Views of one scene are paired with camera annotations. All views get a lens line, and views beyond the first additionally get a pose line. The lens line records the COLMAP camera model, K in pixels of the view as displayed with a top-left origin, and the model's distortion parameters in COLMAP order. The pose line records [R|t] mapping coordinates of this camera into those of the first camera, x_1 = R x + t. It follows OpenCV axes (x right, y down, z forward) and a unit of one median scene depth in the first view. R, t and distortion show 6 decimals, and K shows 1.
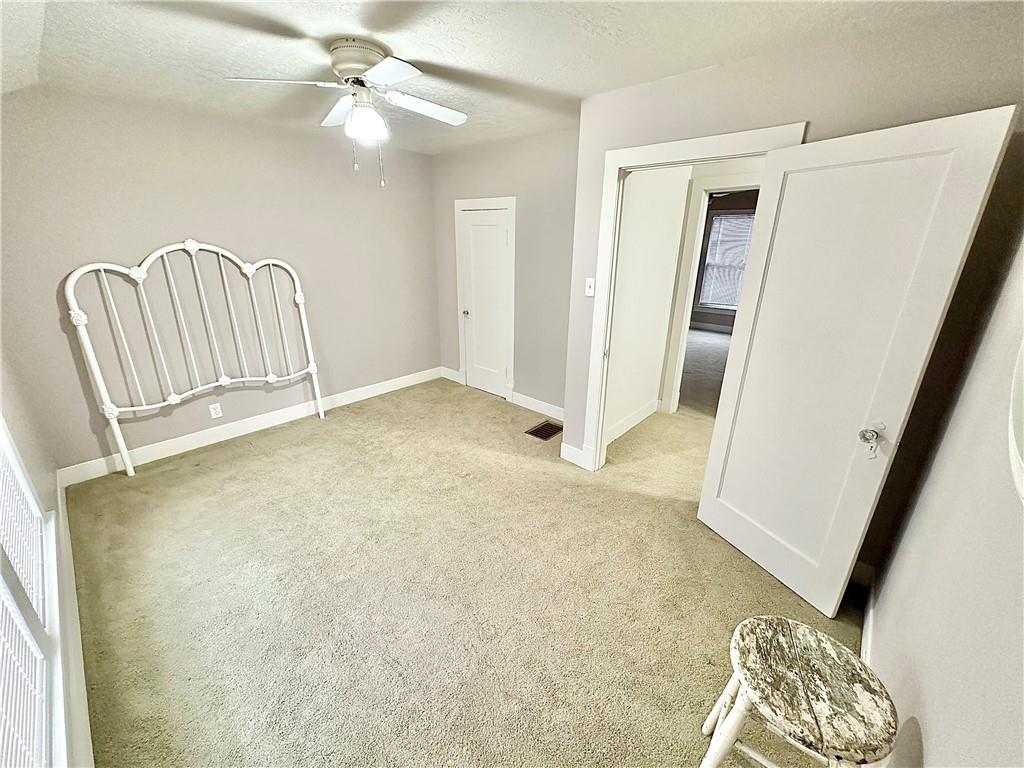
lens RADIAL K [[409.1, 0, 512.0], [0, 409.1, 384.0], [0, 0, 1]] dist [-0.002669, -0.000167]
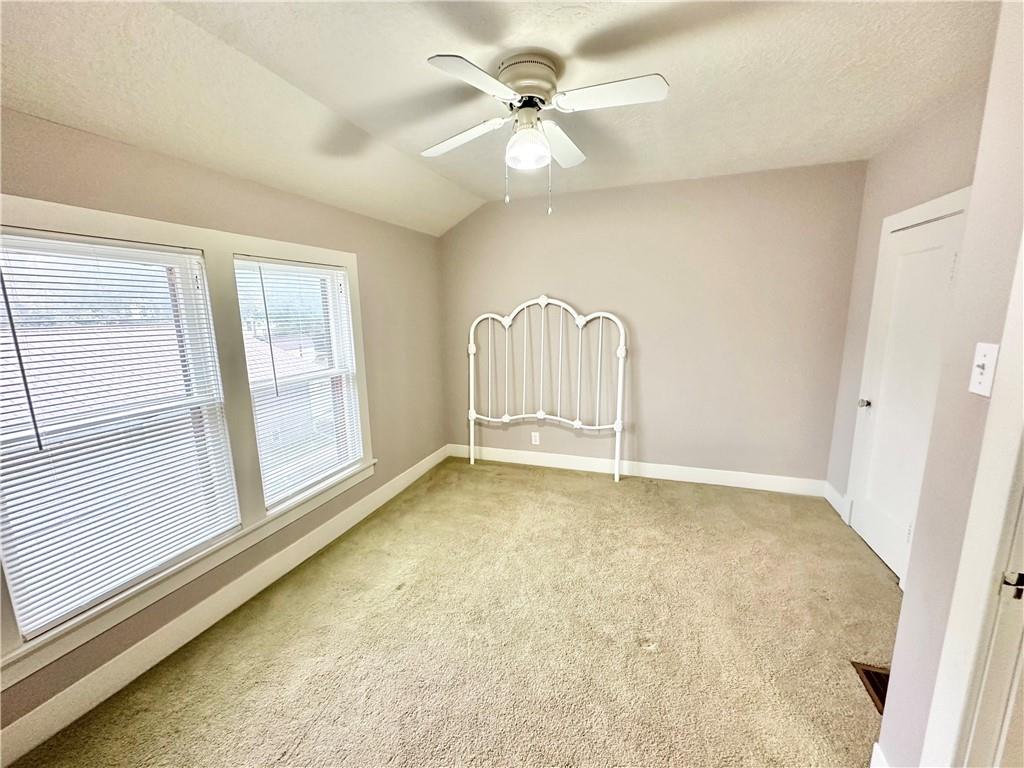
lens RADIAL K [[409.1, 0, 512.0], [0, 409.1, 384.0], [0, 0, 1]] dist [-0.002669, -0.000167]
pose [[0.387019, 0.146032, -0.910434, 0.285588], [-0.287690, 0.957214, 0.031240, -0.099366], [0.876042, 0.249833, 0.412472, 0.422994]]
